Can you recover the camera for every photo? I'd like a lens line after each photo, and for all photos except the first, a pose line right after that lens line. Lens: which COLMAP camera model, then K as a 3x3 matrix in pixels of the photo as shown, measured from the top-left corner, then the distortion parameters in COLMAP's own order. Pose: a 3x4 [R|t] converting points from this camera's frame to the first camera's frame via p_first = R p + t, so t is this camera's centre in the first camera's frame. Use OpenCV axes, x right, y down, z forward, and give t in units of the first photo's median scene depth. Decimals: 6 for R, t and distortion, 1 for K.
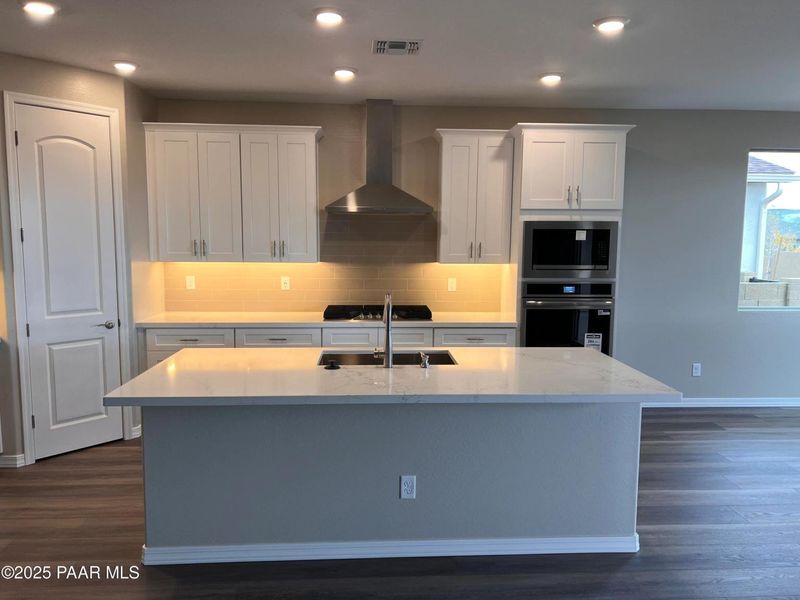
lens RADIAL K [[587.4, 0, 400.0], [0, 587.4, 300.0], [0, 0, 1]] dist [0.054451, -0.089801]
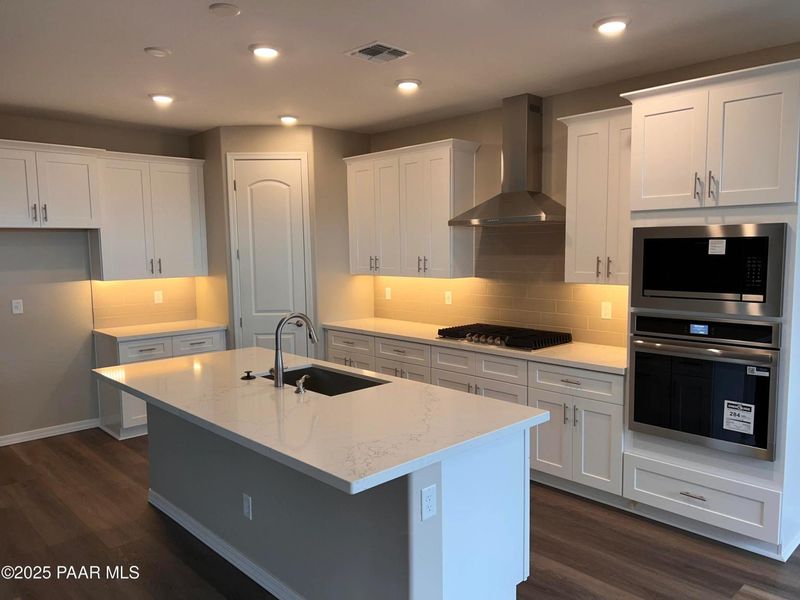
lens RADIAL K [[587.4, 0, 400.0], [0, 587.4, 300.0], [0, 0, 1]] dist [0.054451, -0.089801]
pose [[0.658548, 0.053206, -0.750655, 0.561149], [-0.062191, 0.997933, 0.016173, -0.040206], [0.749965, 0.036033, 0.660496, 0.311985]]
